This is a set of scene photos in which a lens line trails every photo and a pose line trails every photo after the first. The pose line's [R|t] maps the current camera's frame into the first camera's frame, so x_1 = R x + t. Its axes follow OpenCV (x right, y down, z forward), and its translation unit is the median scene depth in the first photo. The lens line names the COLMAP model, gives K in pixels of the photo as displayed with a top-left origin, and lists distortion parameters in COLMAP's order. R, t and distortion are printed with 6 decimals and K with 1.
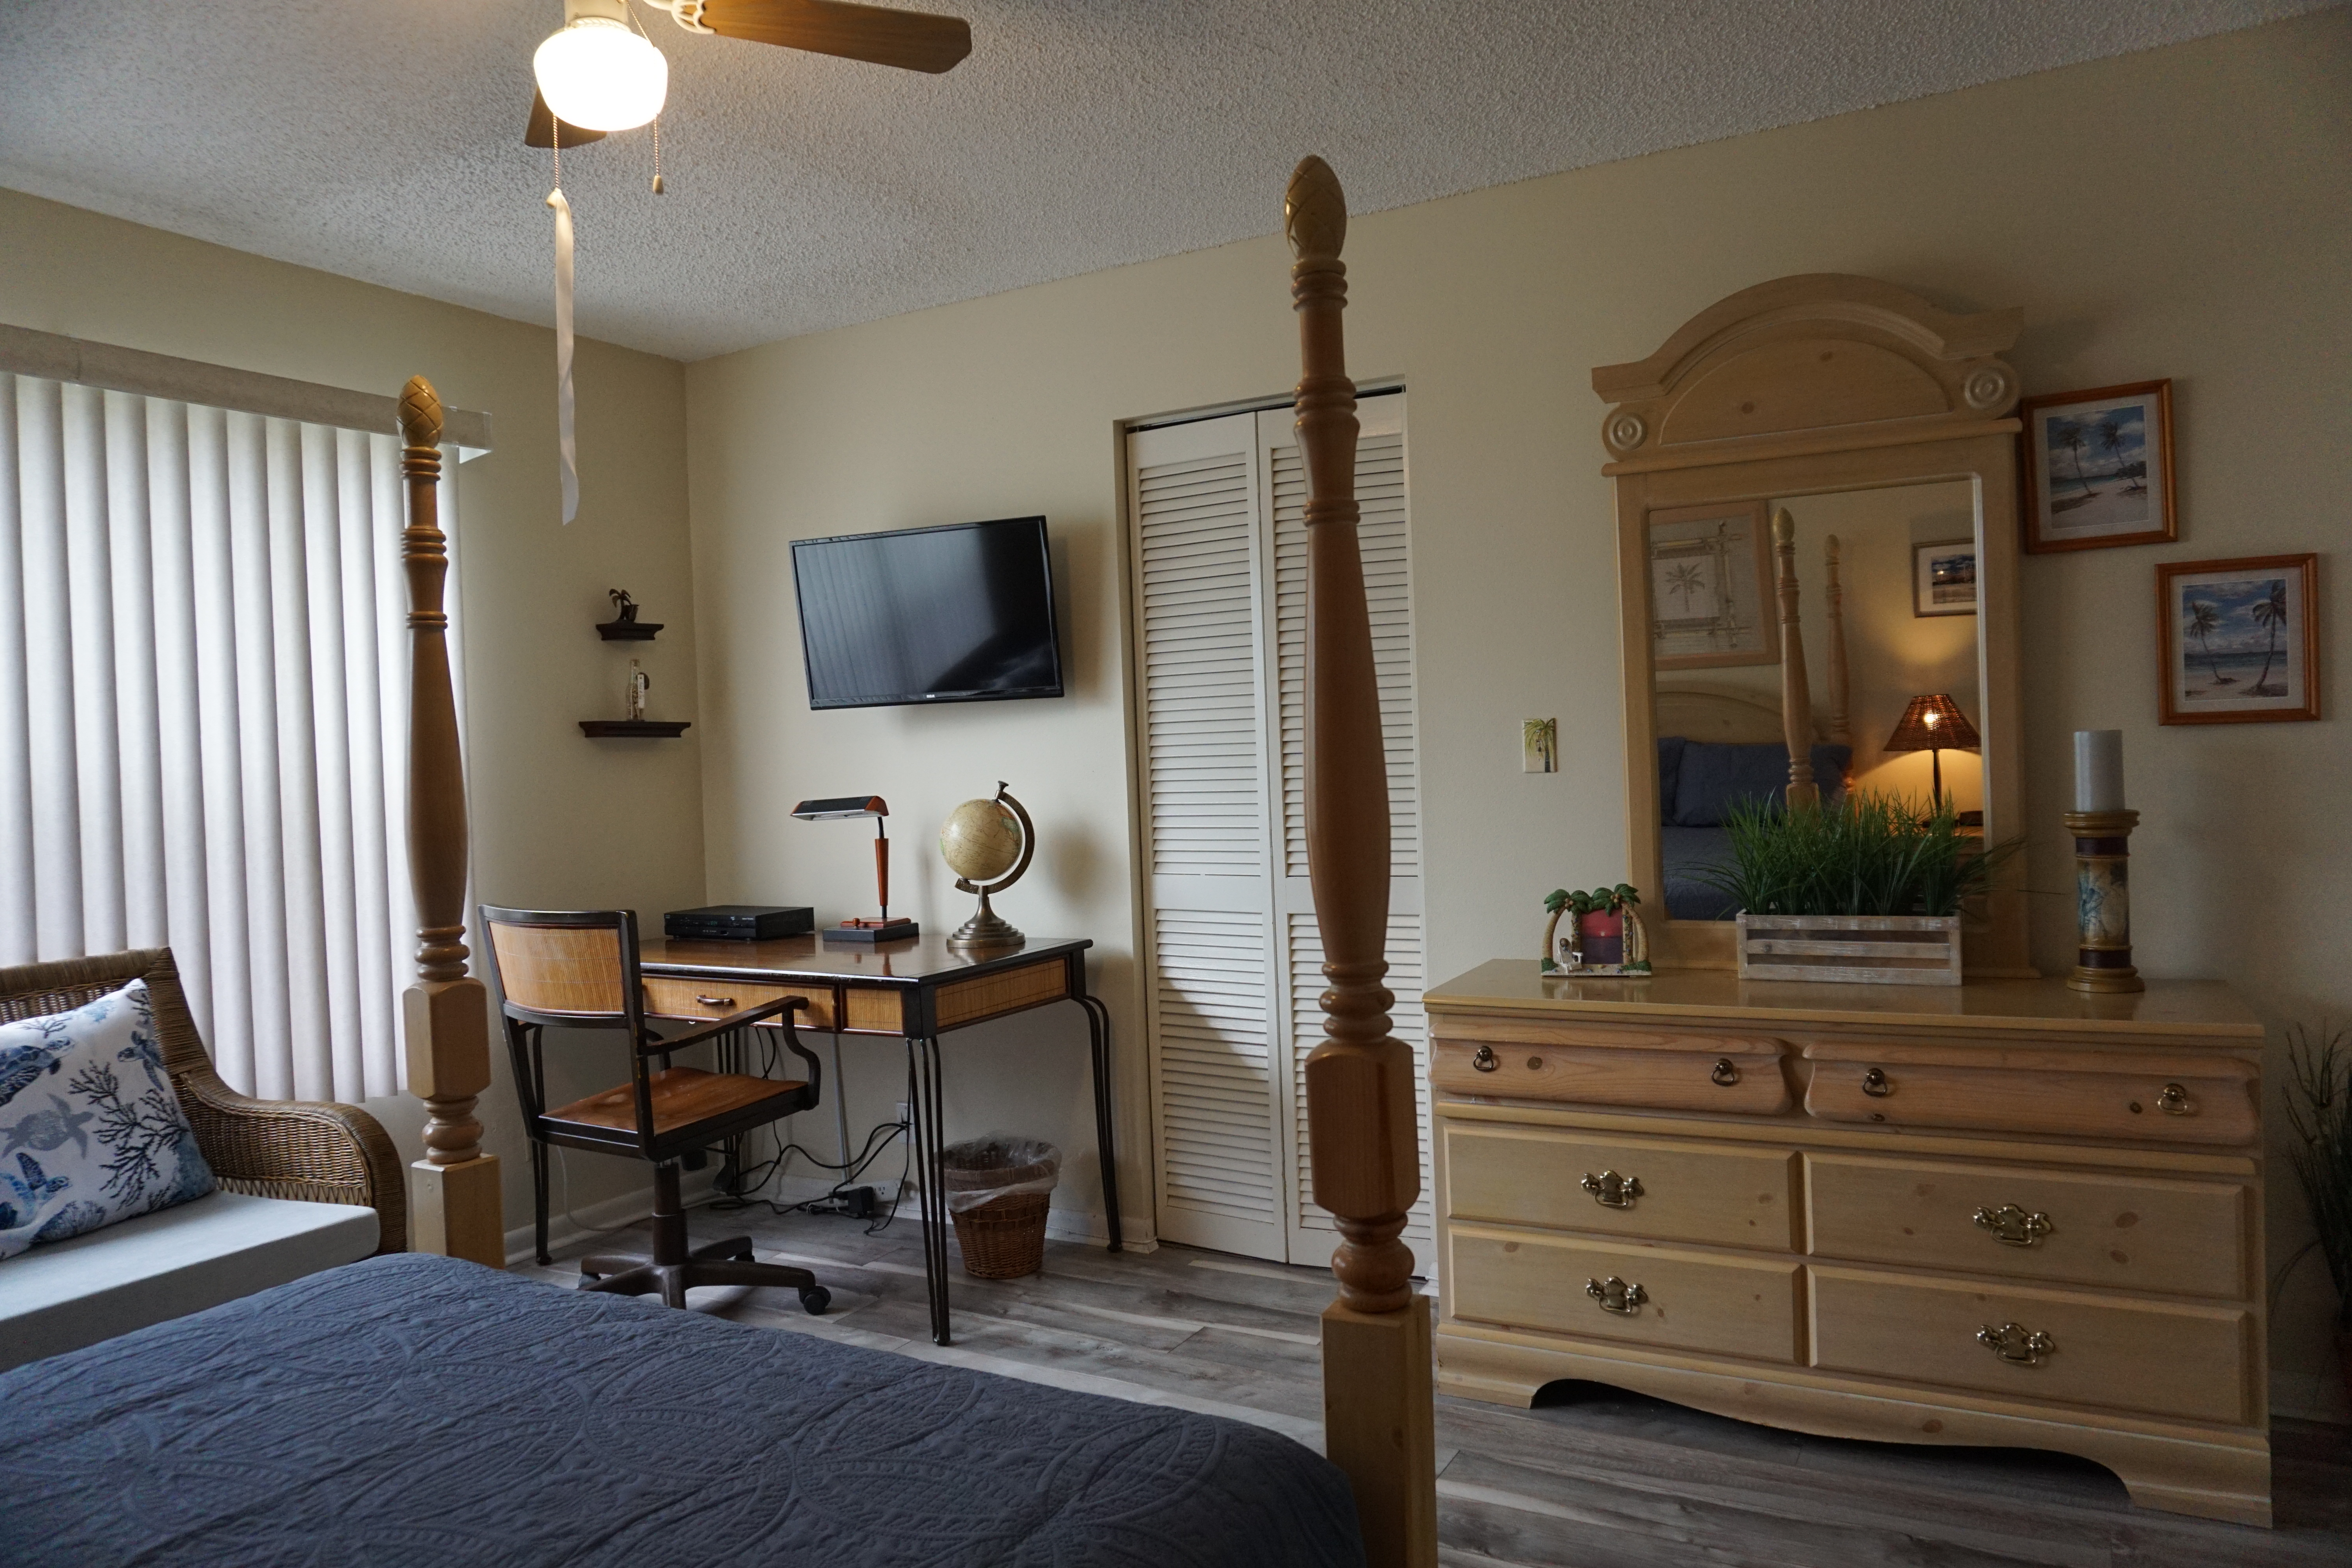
lens RADIAL K [[1570.8, 0, 1176.0], [0, 1570.8, 784.0], [0, 0, 1]] dist [-0.052994, 0.034233]
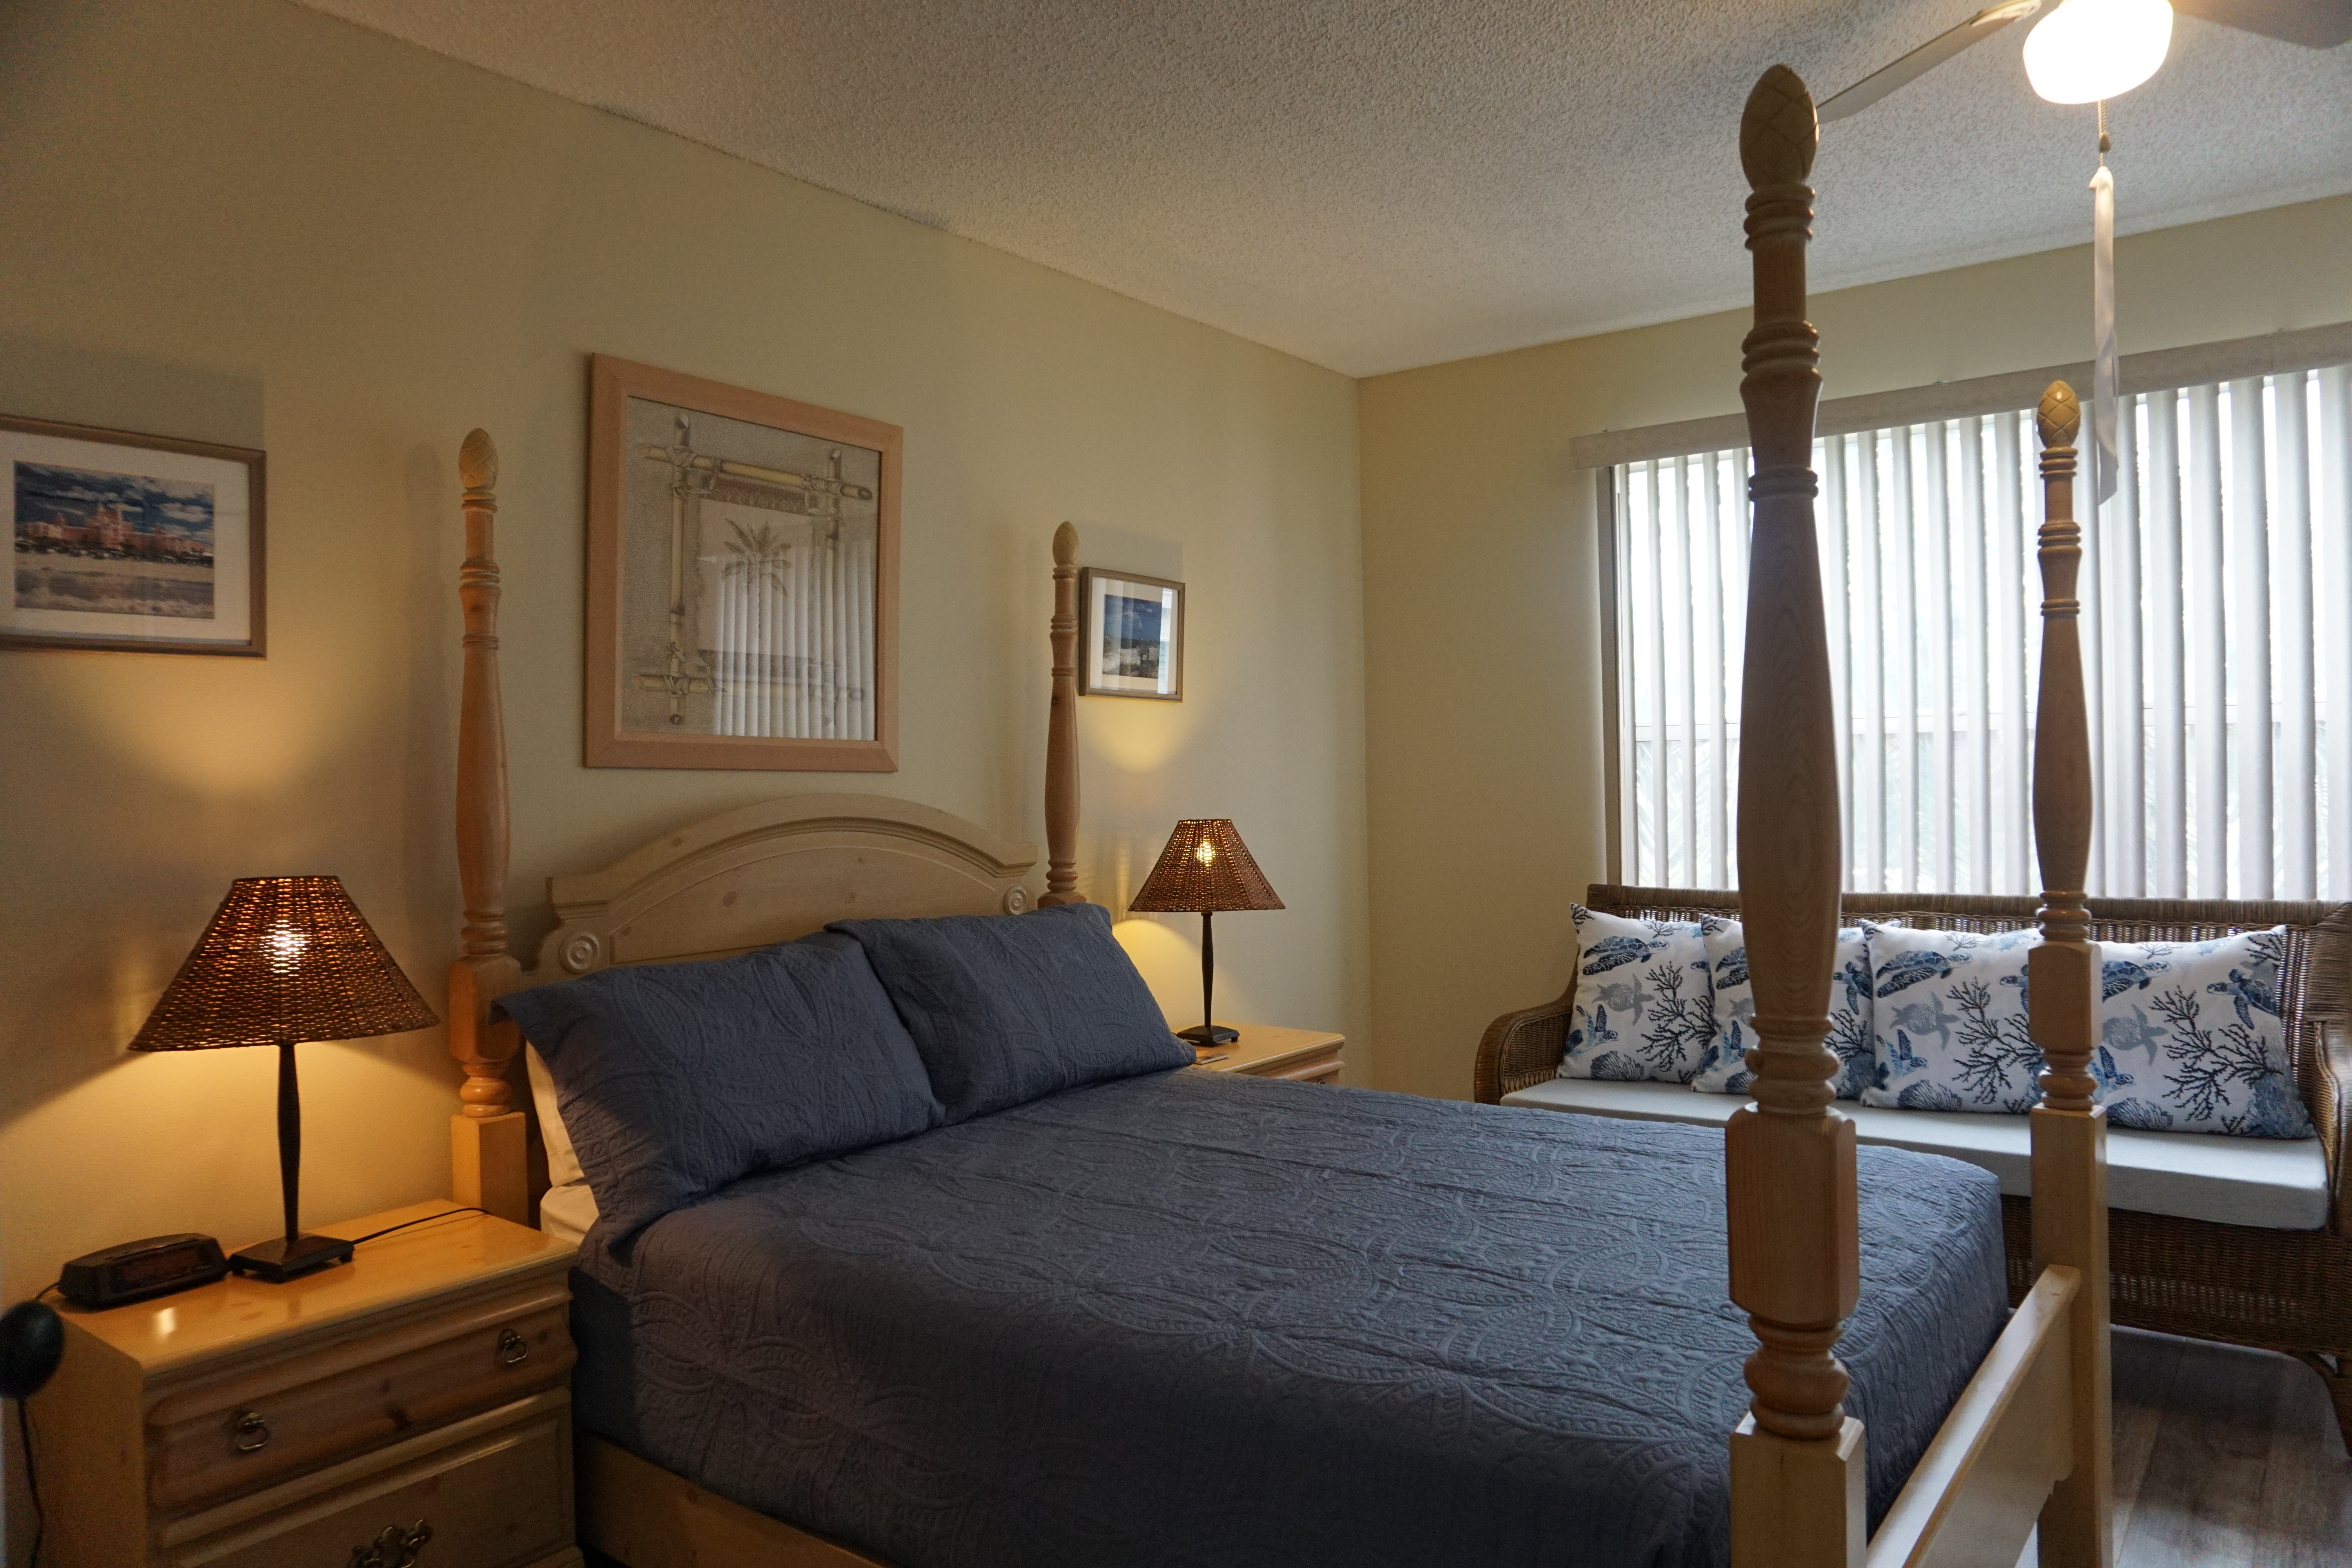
lens RADIAL K [[1570.8, 0, 1176.0], [0, 1570.8, 784.0], [0, 0, 1]] dist [-0.052994, 0.034233]
pose [[-0.151377, 0.046858, -0.987365, 0.614442], [0.008379, 0.998901, 0.046121, -0.034303], [0.988441, -0.001291, -0.151603, 0.497100]]
